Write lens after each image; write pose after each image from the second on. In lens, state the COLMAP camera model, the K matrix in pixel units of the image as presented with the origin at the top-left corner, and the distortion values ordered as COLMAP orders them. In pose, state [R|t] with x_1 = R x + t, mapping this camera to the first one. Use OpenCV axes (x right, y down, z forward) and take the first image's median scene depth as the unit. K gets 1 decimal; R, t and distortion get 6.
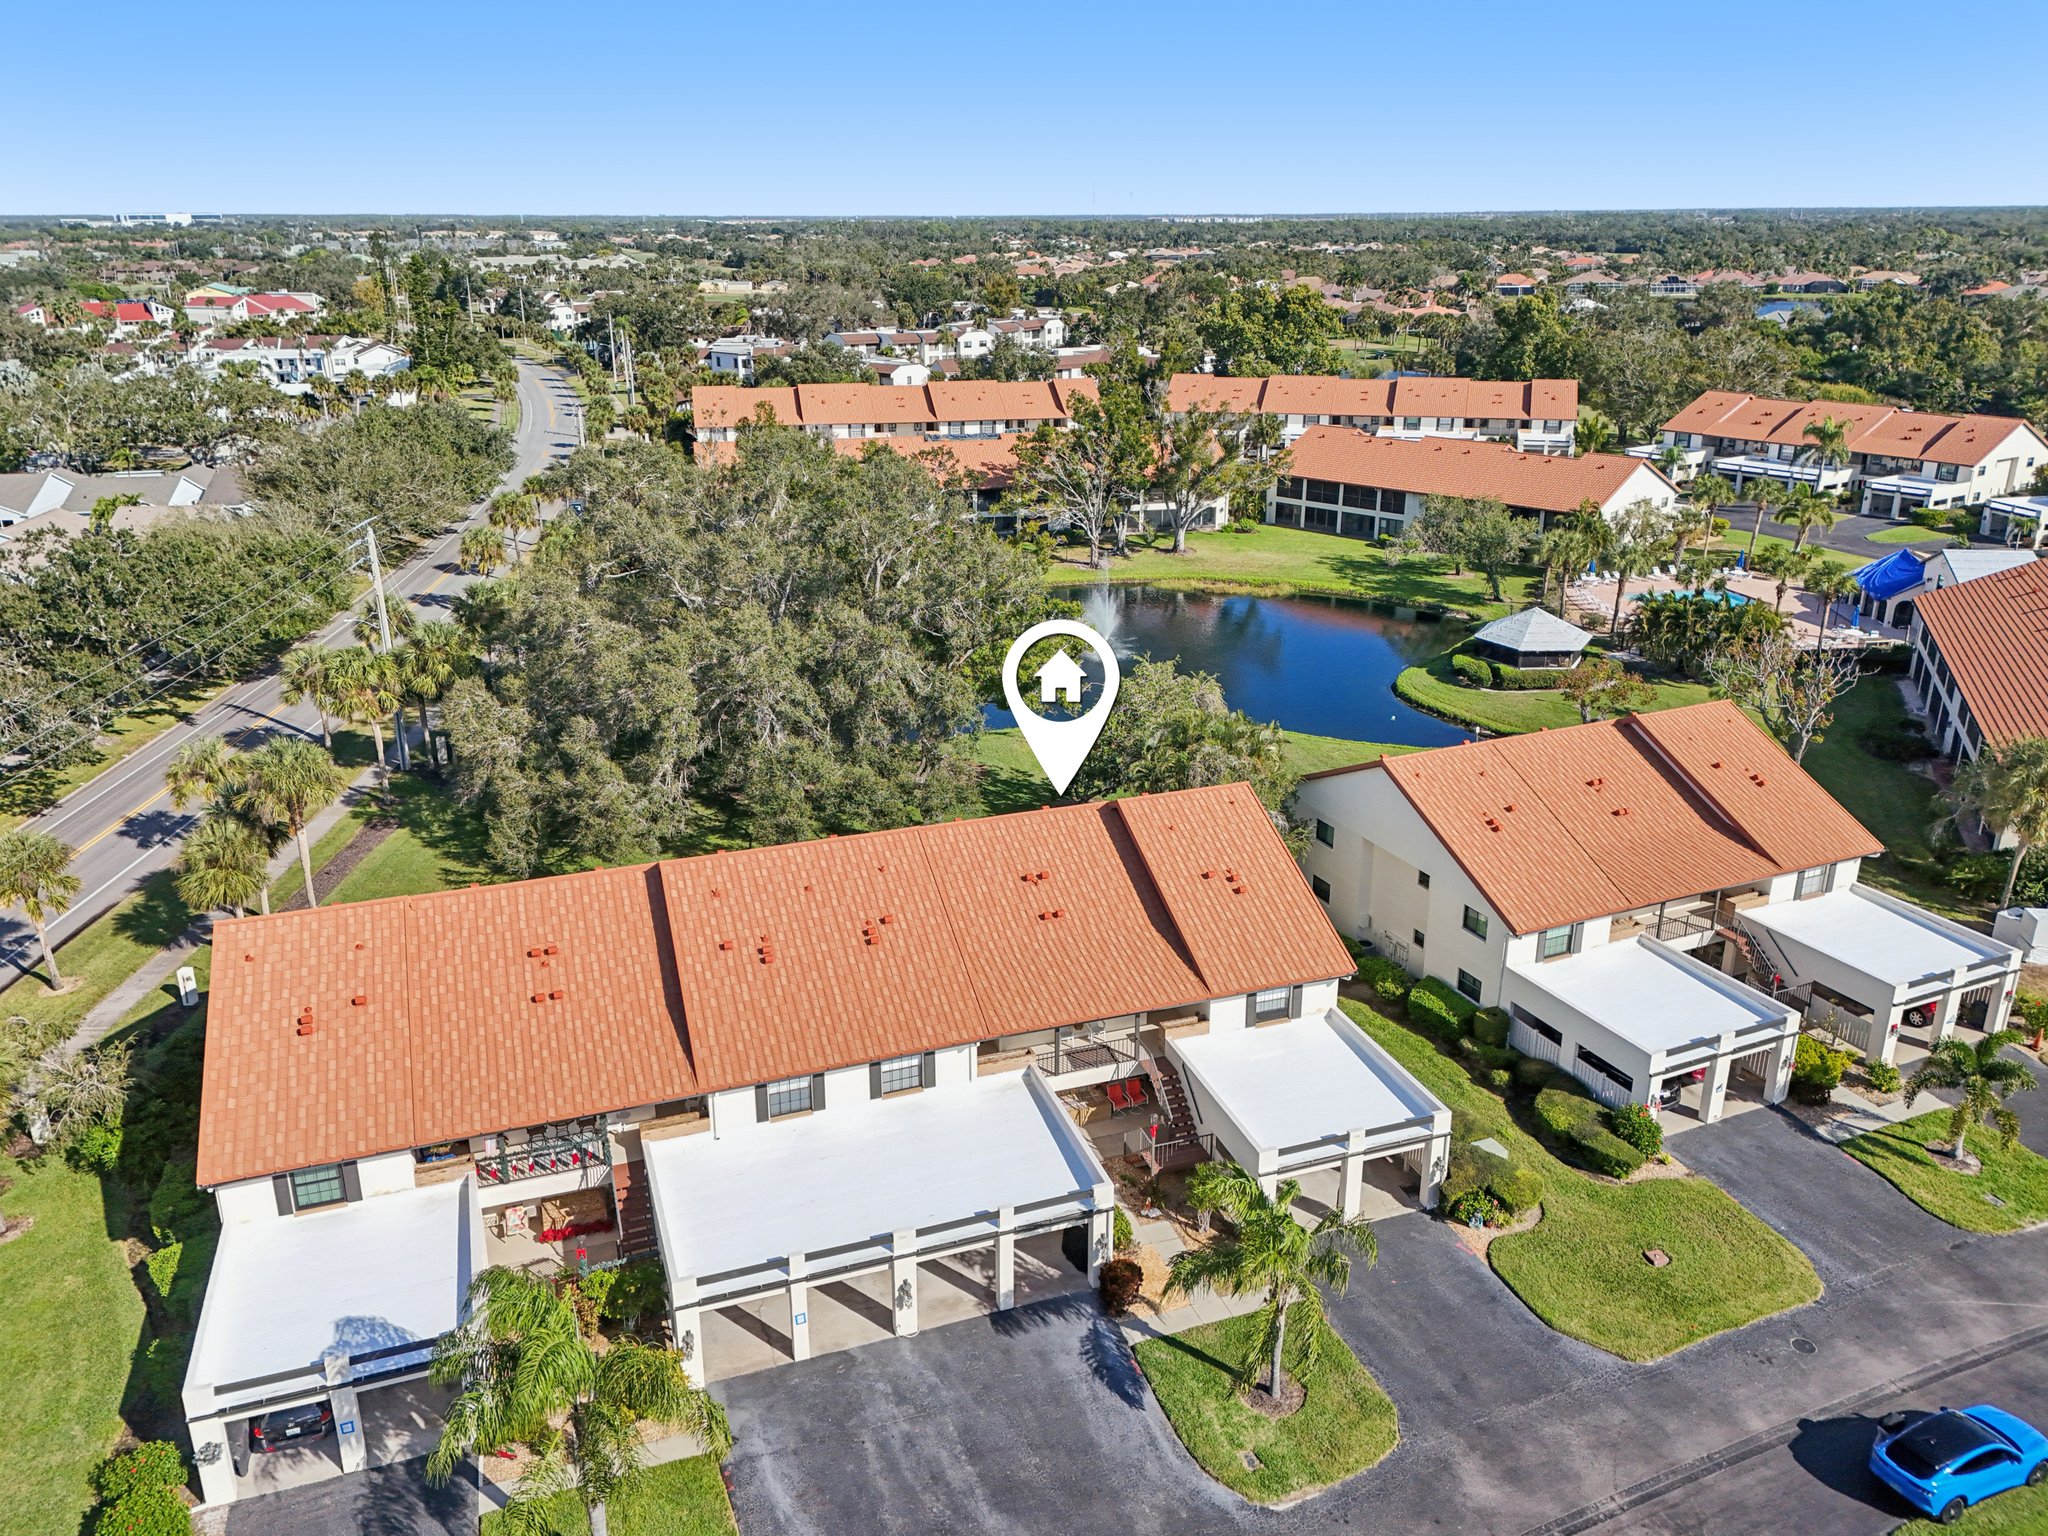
lens RADIAL K [[1481.7, 0, 1029.9], [0, 1481.7, 856.7], [0, 0, 1]] dist [0.051194, -0.052669]
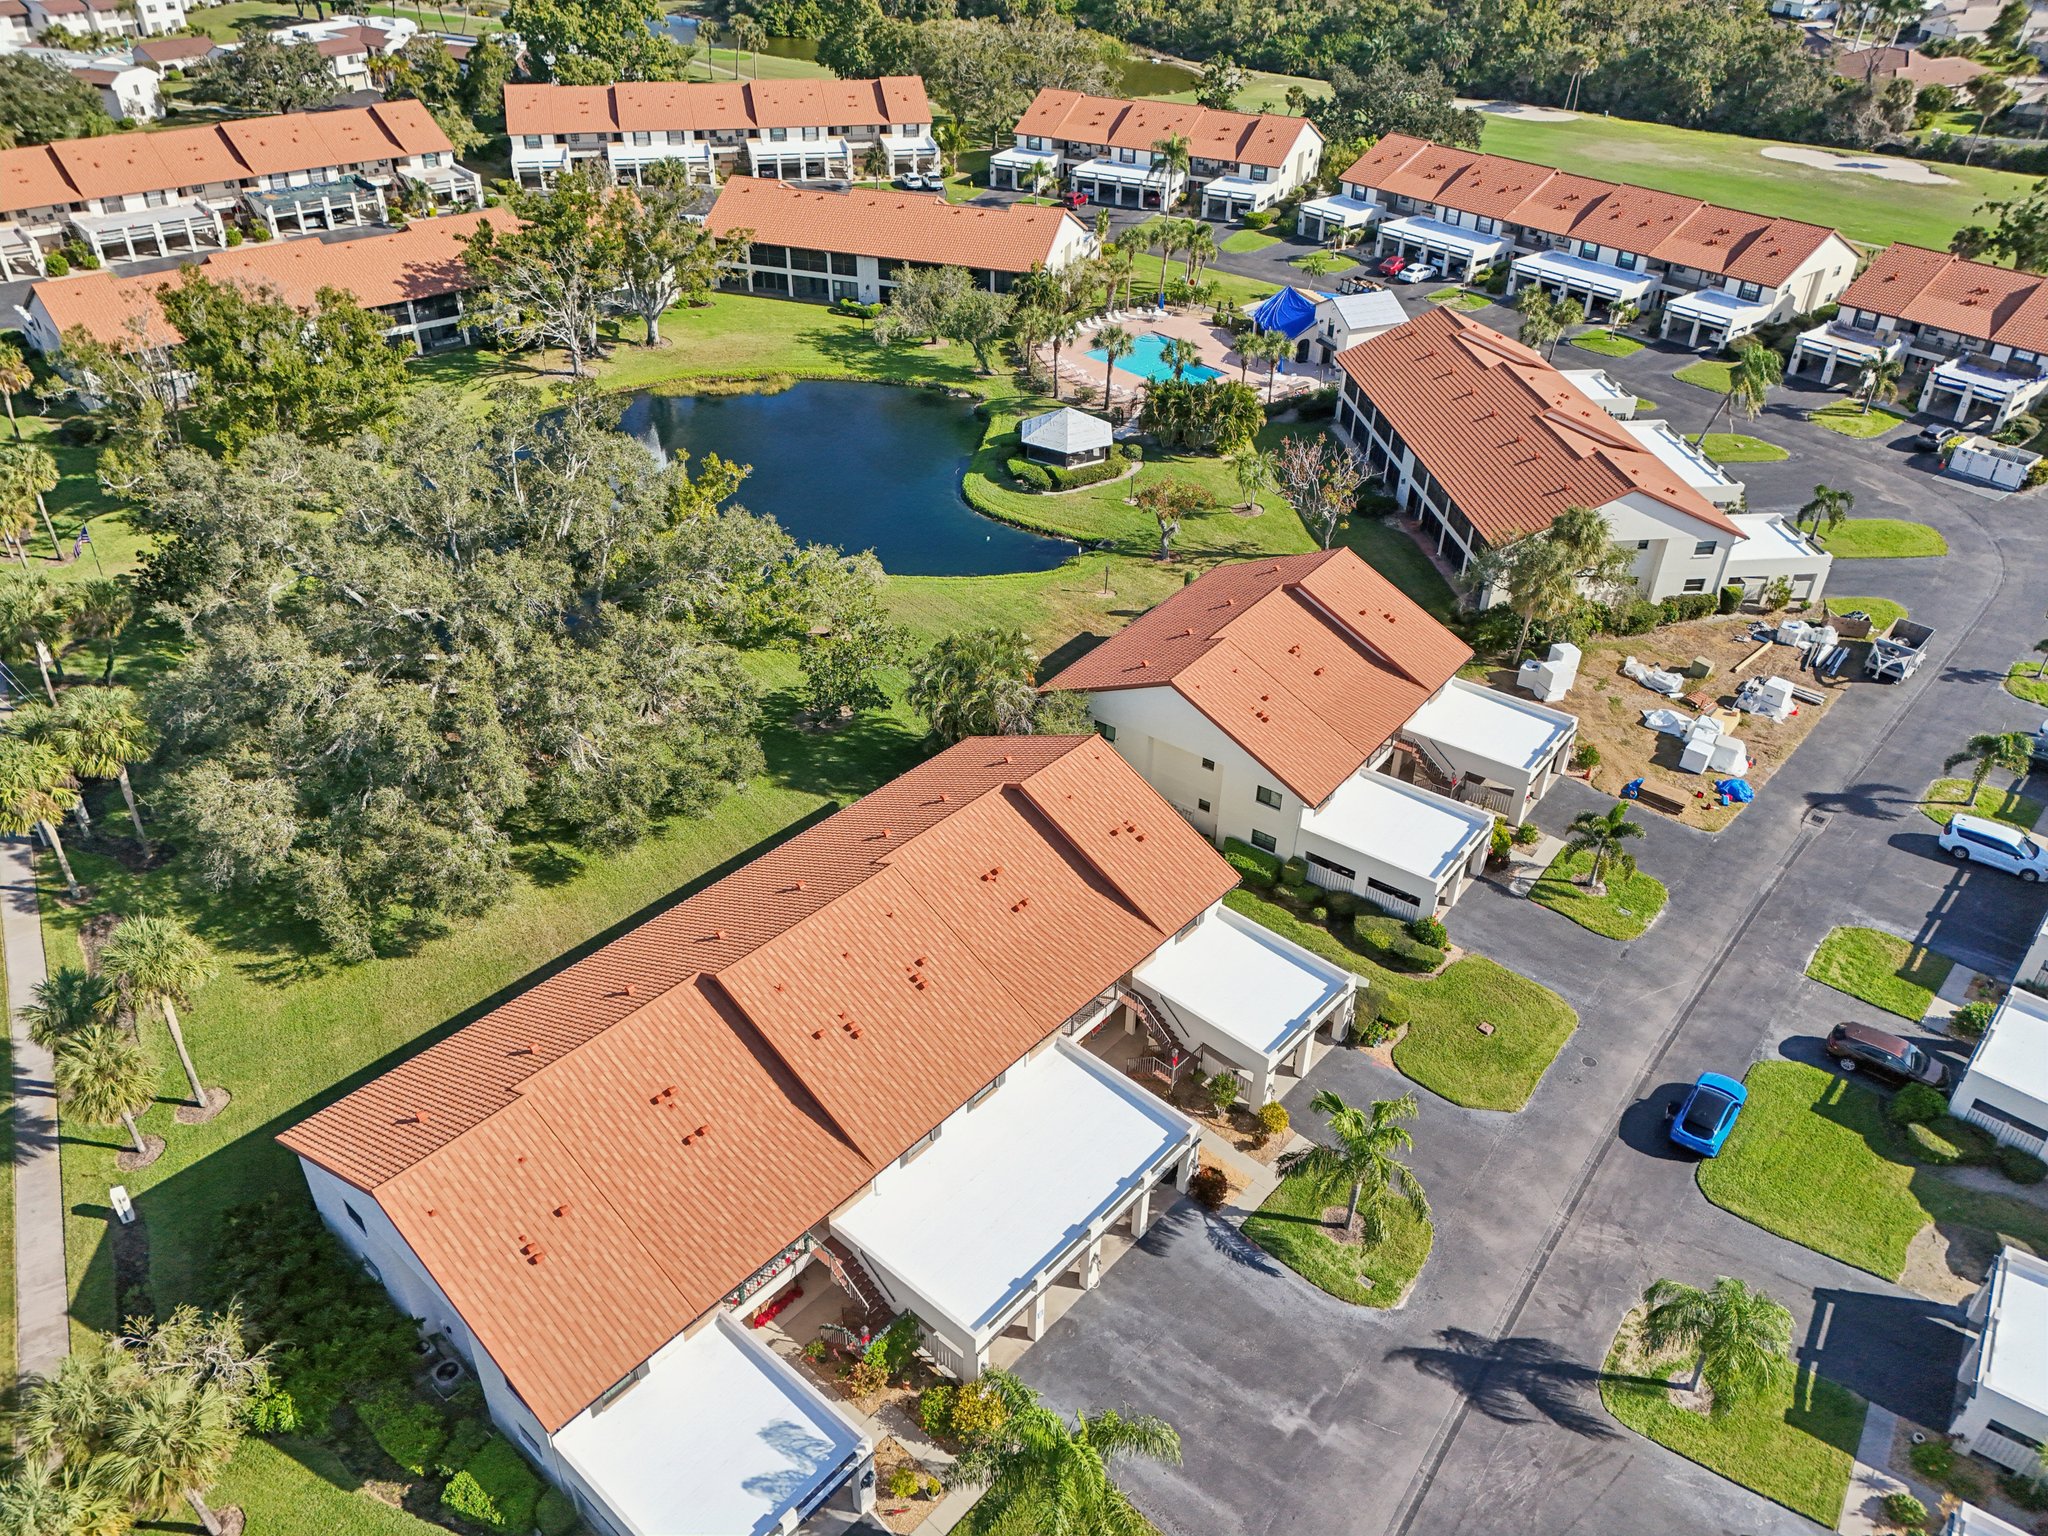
lens RADIAL K [[1426.4, 0, 1025.5], [0, 1426.4, 859.7], [0, 0, 1]] dist [0.078123, -0.101962]
pose [[0.873751, -0.282740, 0.395749, -0.254938], [0.172175, 0.940791, 0.292006, -0.197138], [-0.454879, -0.187002, 0.870698, 0.001626]]
